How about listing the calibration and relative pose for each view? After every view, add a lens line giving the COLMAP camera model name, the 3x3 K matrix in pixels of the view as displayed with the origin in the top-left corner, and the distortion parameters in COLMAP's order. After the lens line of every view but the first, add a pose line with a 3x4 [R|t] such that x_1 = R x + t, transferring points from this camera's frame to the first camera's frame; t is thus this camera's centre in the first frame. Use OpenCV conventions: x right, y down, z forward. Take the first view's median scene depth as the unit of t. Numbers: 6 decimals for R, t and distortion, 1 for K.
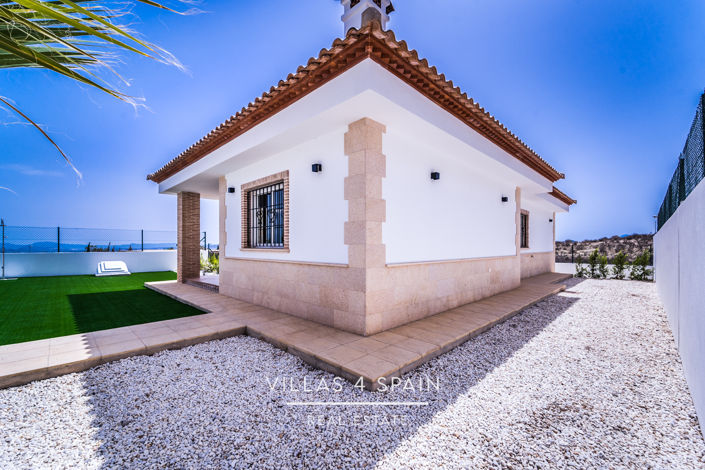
lens RADIAL K [[296.0, 0, 352.7], [0, 296.0, 247.3], [0, 0, 1]] dist [0.000024, 0.000098]
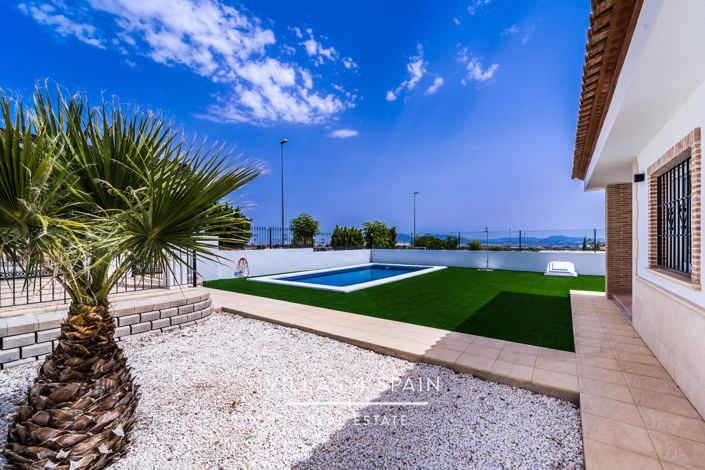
lens RADIAL K [[292.3, 0, 351.4], [0, 292.3, 240.3], [0, 0, 1]] dist [0.001059, 0.000027]
pose [[0.144609, 0.000310, -0.989489, 0.231734], [0.002979, 0.999995, 0.000749, -0.085307], [0.989484, -0.003056, 0.144607, 0.411125]]
